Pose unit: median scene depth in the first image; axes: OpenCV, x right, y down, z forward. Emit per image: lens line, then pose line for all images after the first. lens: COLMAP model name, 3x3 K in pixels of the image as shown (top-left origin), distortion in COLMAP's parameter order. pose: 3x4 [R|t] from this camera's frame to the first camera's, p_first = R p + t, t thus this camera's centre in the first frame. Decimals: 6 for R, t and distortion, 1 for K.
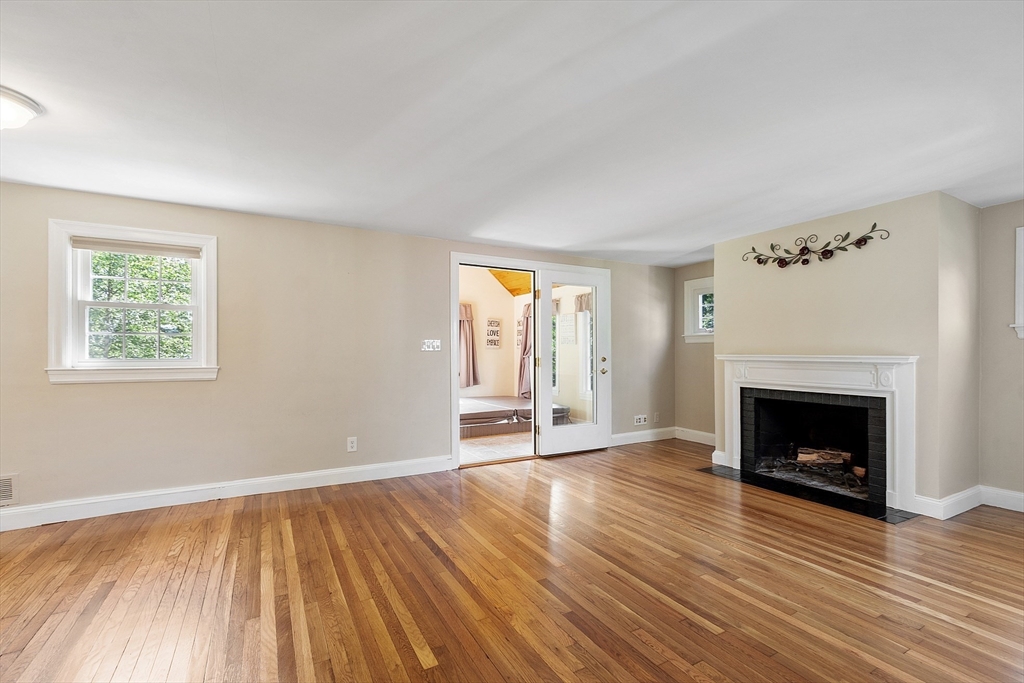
lens RADIAL K [[449.6, 0, 509.8], [0, 449.6, 352.3], [0, 0, 1]] dist [0.006197, 0.000721]
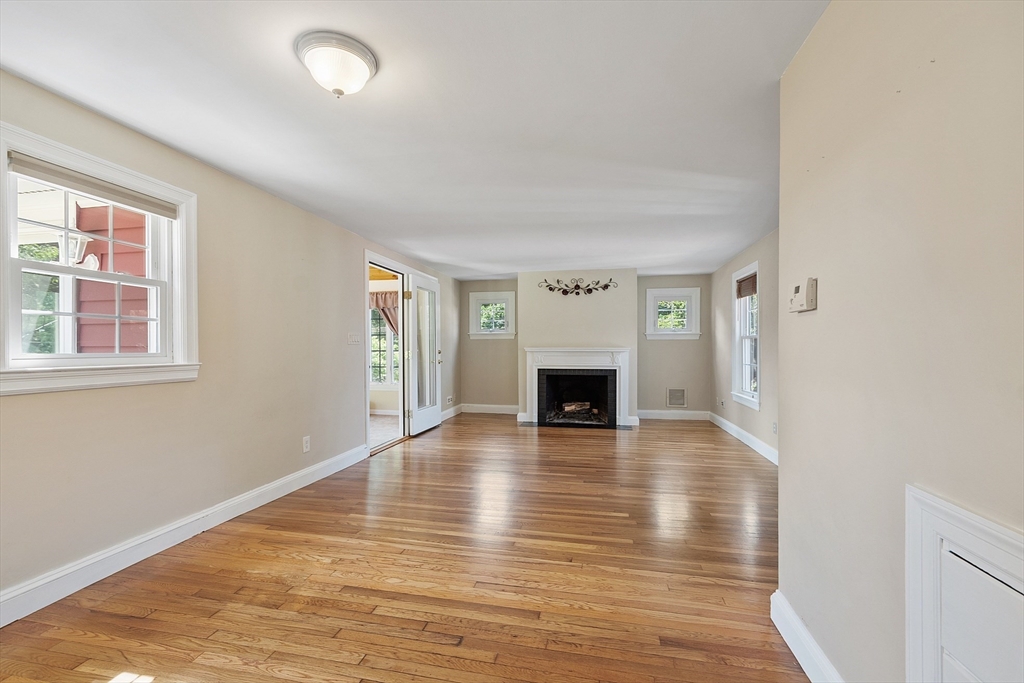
lens RADIAL K [[449.6, 0, 509.8], [0, 449.6, 352.3], [0, 0, 1]] dist [0.006197, 0.000721]
pose [[0.649677, -0.008856, 0.760159, -0.862653], [0.001468, 0.999945, 0.010395, 0.006173], [-0.760209, -0.005638, 0.649654, 0.084266]]
